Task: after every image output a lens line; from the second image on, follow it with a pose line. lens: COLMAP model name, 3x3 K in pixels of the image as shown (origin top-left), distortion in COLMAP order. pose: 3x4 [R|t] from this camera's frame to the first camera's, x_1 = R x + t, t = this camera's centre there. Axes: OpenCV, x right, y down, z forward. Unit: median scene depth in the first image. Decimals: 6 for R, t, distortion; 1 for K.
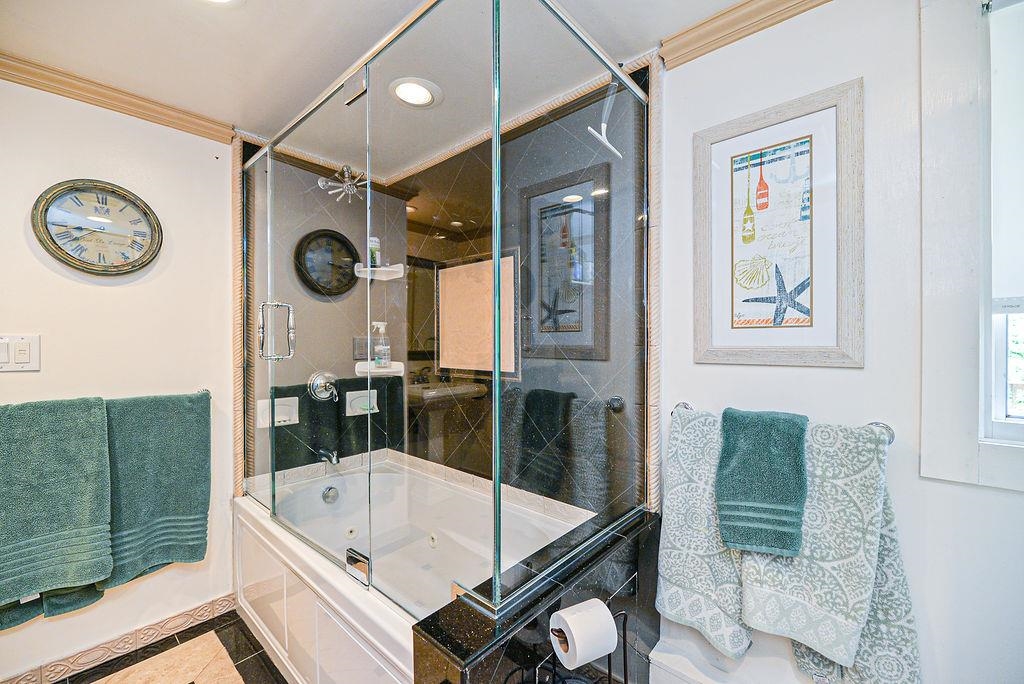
lens RADIAL K [[408.0, 0, 510.9], [0, 408.0, 345.3], [0, 0, 1]] dist [0.001127, -0.004793]
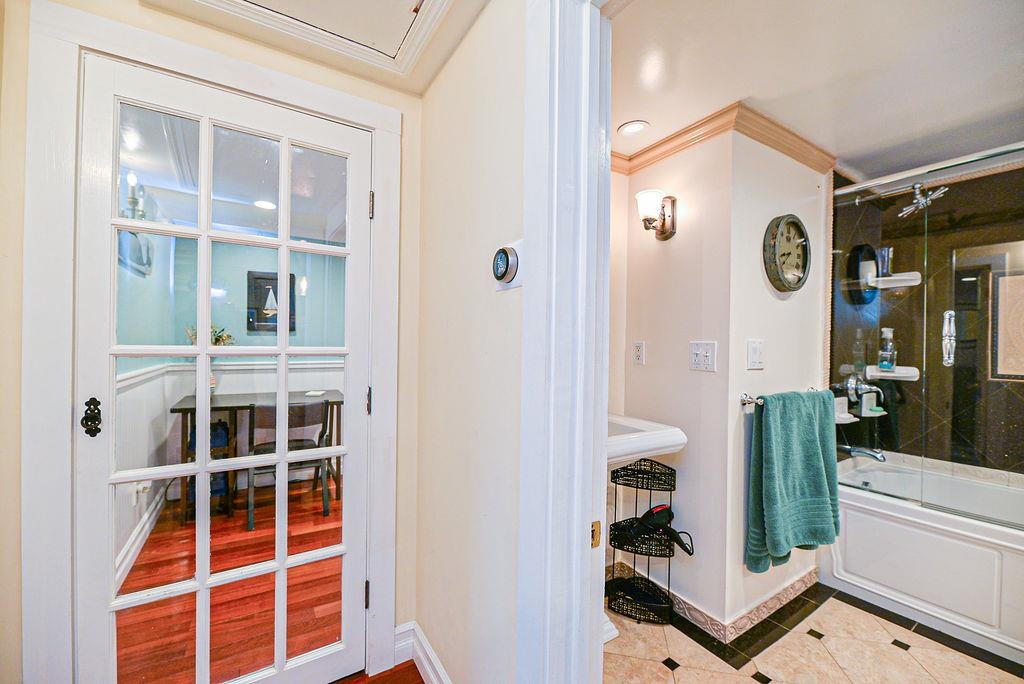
lens RADIAL K [[408.0, 0, 510.9], [0, 408.0, 345.3], [0, 0, 1]] dist [0.001127, -0.004793]
pose [[0.959612, 0.010292, -0.281140, -1.199688], [-0.011423, 0.999932, -0.002384, -0.000186], [0.281096, 0.005499, 0.959664, -0.341785]]
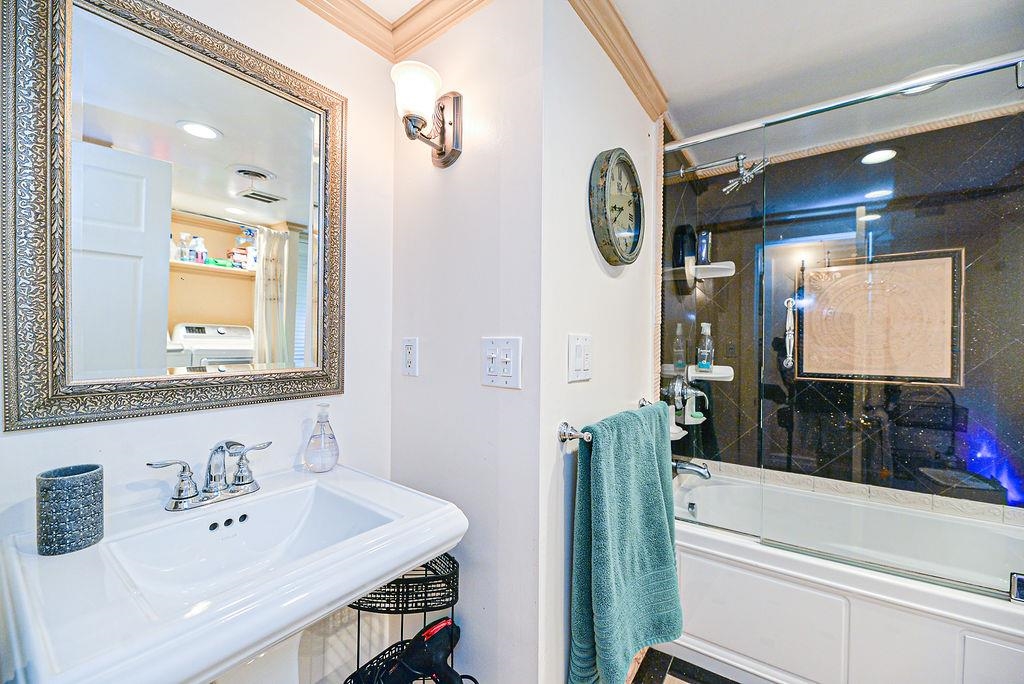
lens RADIAL K [[408.0, 0, 510.9], [0, 408.0, 345.3], [0, 0, 1]] dist [0.001127, -0.004793]
pose [[0.994990, 0.004358, 0.099876, -1.080016], [-0.004158, 0.999989, -0.002211, -0.003545], [-0.099884, 0.001784, 0.994997, 0.143998]]
